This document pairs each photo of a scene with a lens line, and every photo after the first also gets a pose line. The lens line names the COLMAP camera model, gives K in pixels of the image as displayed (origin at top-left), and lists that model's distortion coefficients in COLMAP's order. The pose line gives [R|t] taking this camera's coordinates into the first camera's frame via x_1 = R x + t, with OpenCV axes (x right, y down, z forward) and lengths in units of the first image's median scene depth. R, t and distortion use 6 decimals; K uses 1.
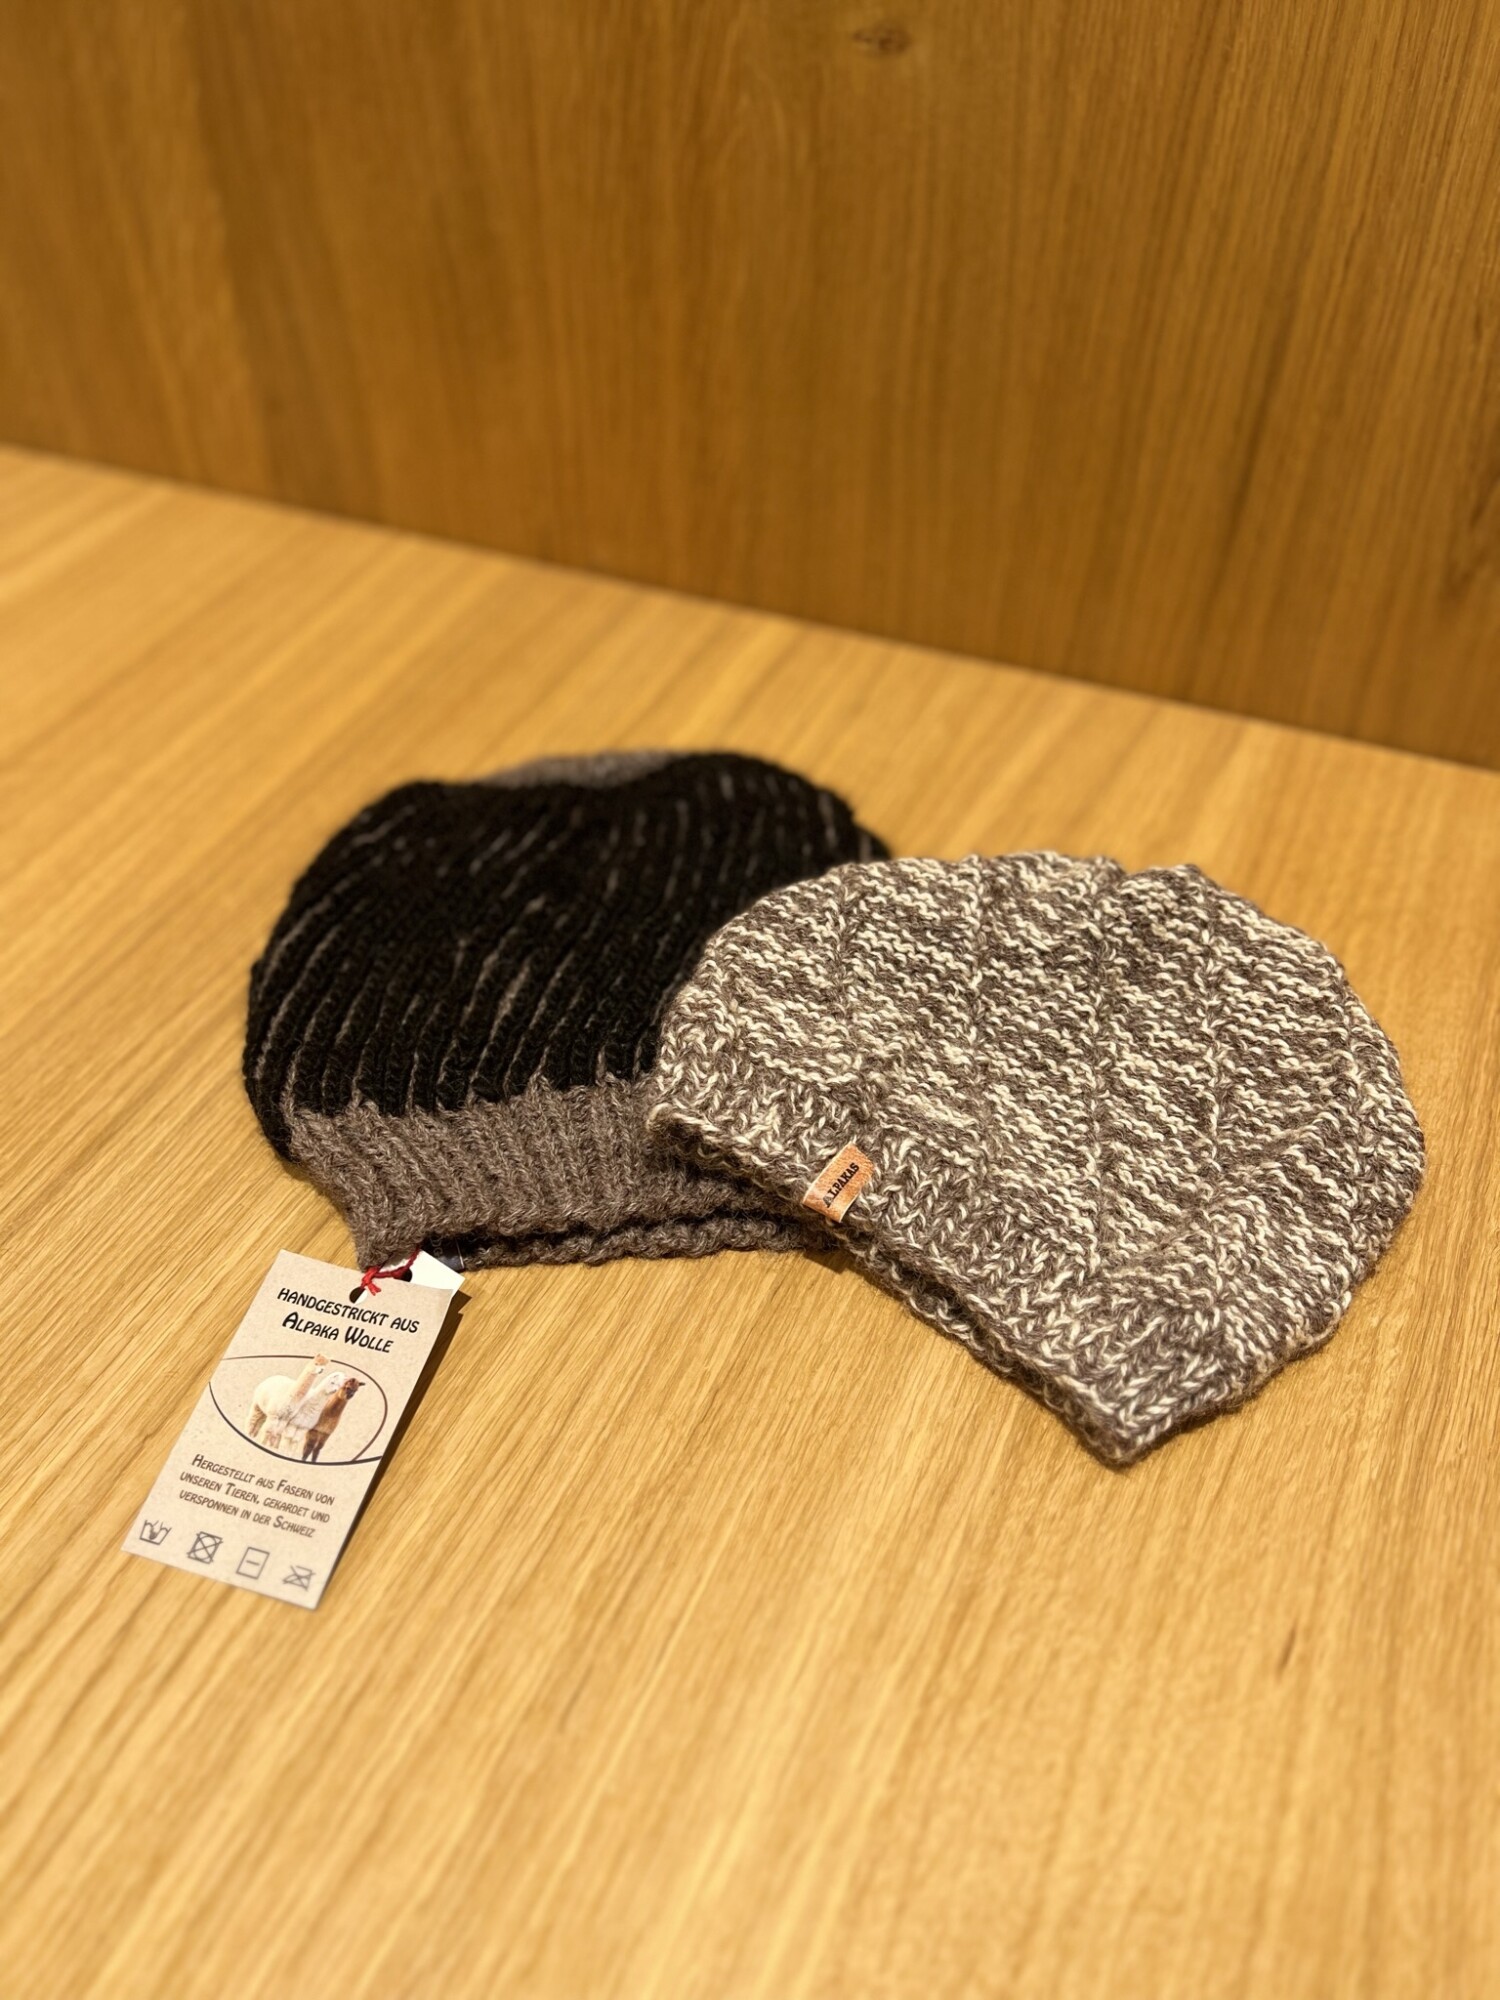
lens RADIAL K [[1509.9, 0, 750.0], [0, 1509.9, 1000.0], [0, 0, 1]] dist [0.046048, -0.053082]
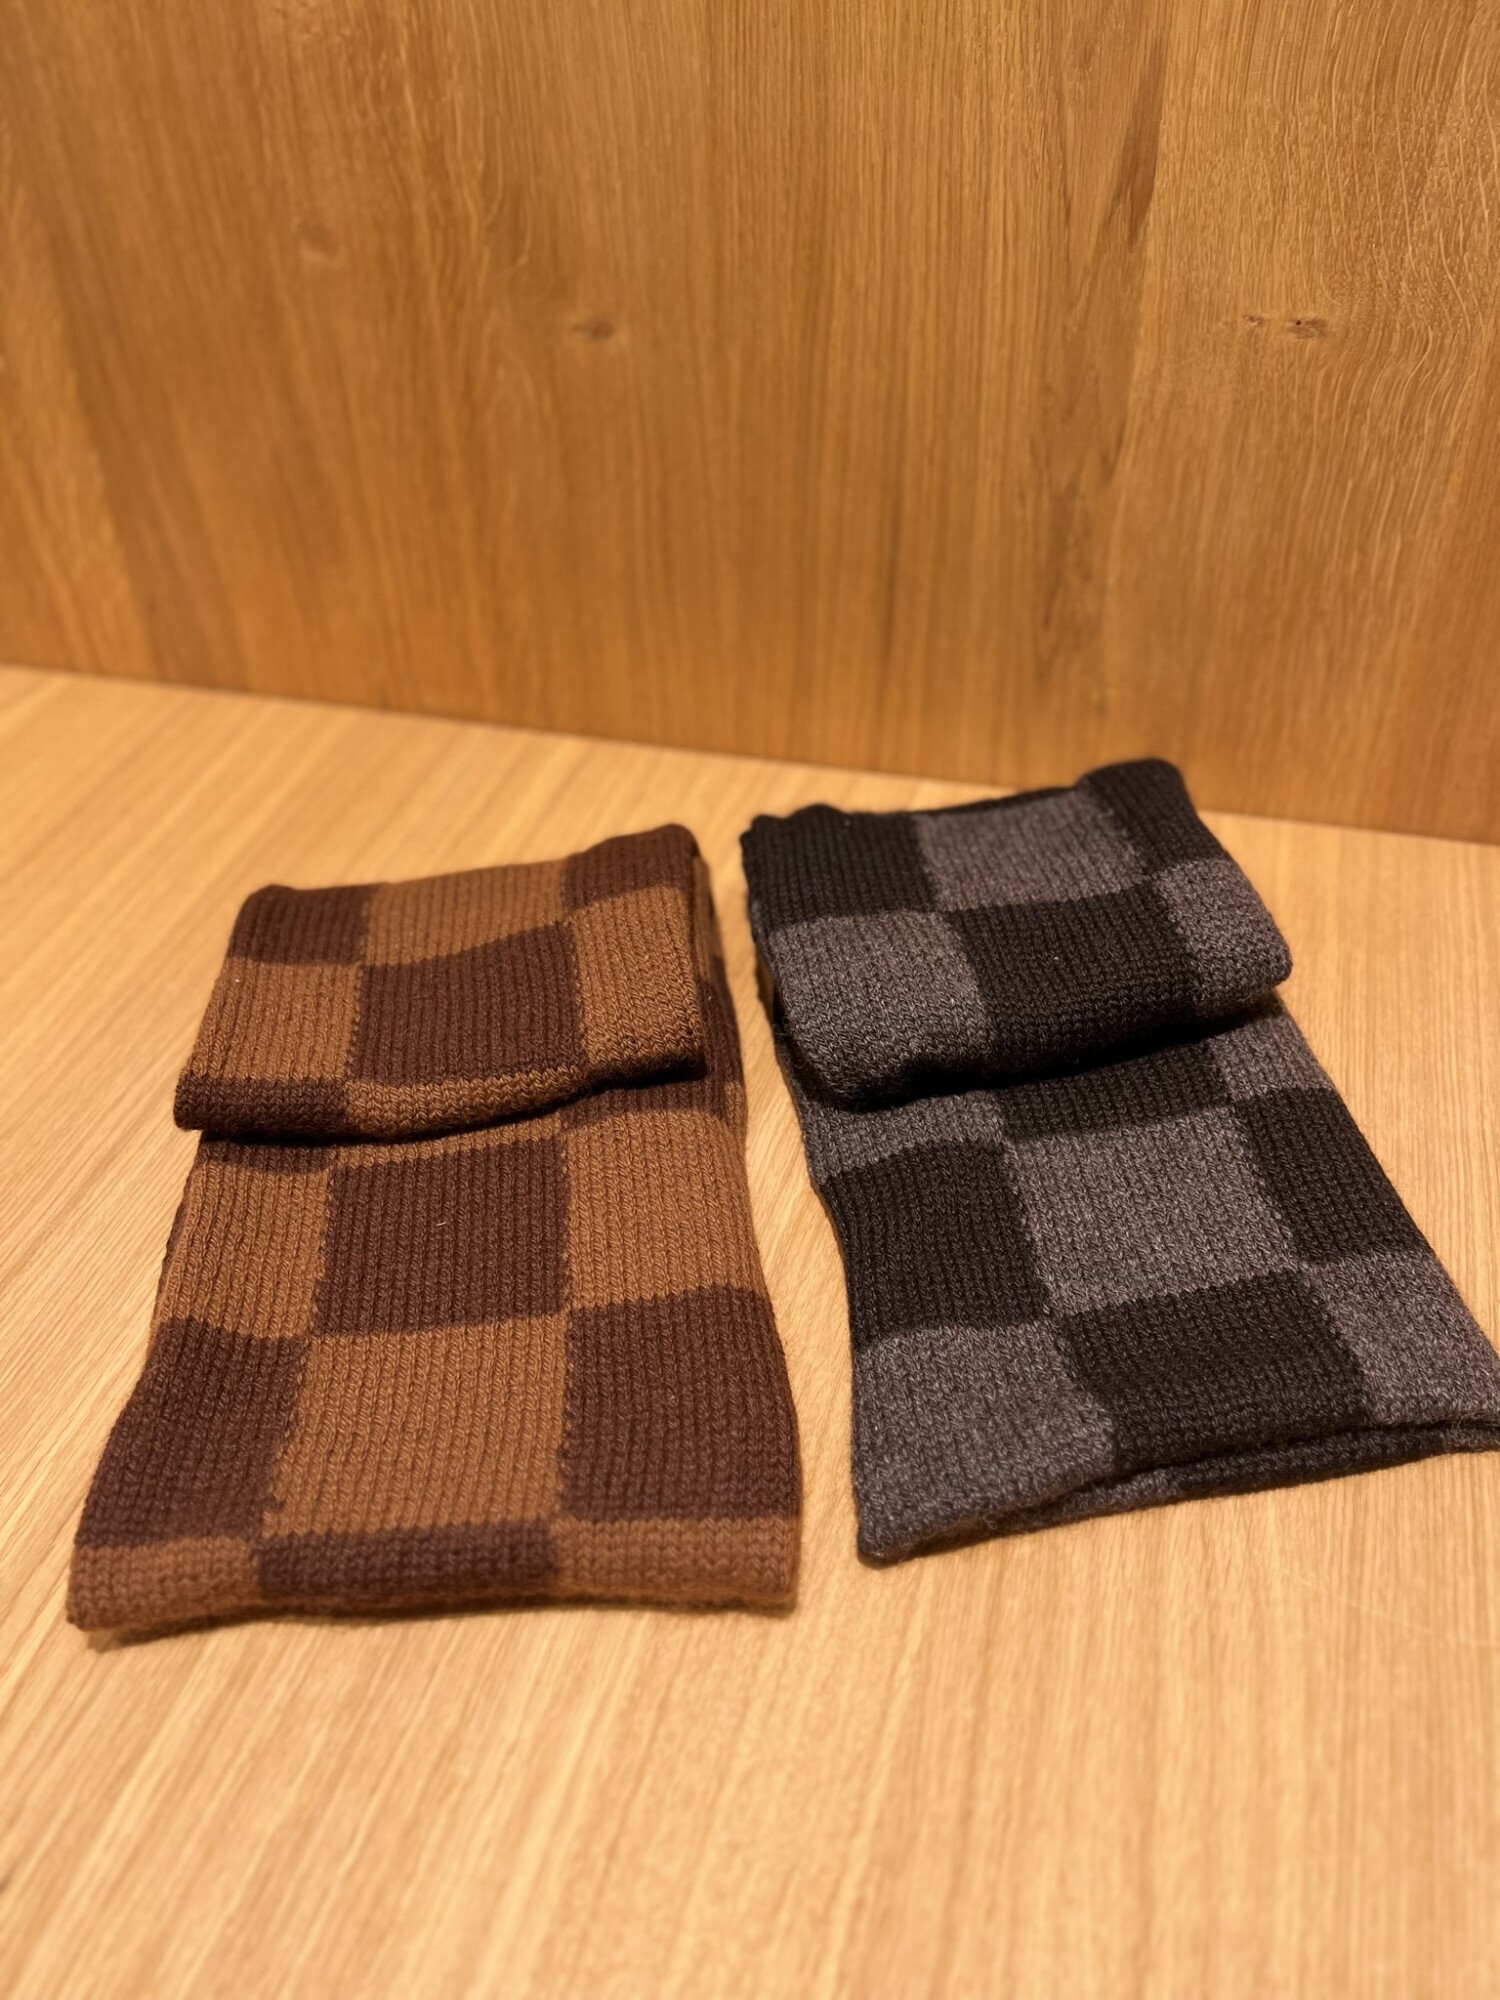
lens RADIAL K [[1509.9, 0, 750.0], [0, 1509.9, 1000.0], [0, 0, 1]] dist [0.046048, -0.053082]
pose [[0.989169, -0.110937, 0.096109, 0.037879], [0.116934, 0.991375, -0.059179, 0.128732], [-0.088715, 0.069776, 0.993610, -0.551150]]
